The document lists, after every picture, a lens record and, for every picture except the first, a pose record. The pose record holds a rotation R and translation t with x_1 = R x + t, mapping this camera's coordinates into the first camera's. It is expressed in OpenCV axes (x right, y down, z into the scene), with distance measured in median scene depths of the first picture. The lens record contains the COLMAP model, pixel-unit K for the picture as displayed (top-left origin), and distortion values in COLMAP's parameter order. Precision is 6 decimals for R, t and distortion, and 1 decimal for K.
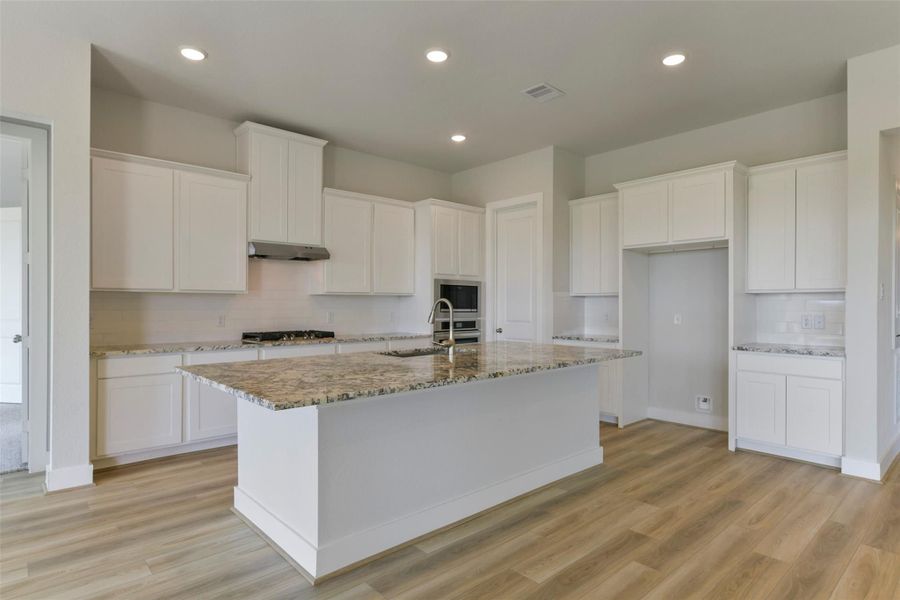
lens RADIAL K [[491.0, 0, 450.0], [0, 491.0, 300.0], [0, 0, 1]] dist [0.001572, 0.000514]
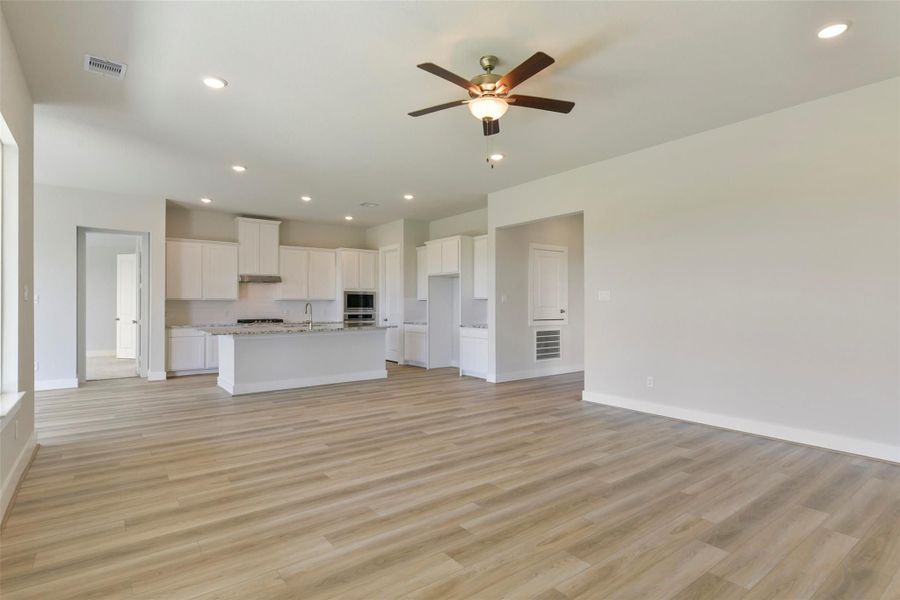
lens RADIAL K [[465.7, 0, 456.6], [0, 465.7, 296.6], [0, 0, 1]] dist [-0.000223, 0.000177]
pose [[0.995971, -0.005550, -0.089509, 0.647433], [0.004697, 0.999942, -0.009743, -0.004885], [0.089558, 0.009283, 0.995938, -0.828028]]
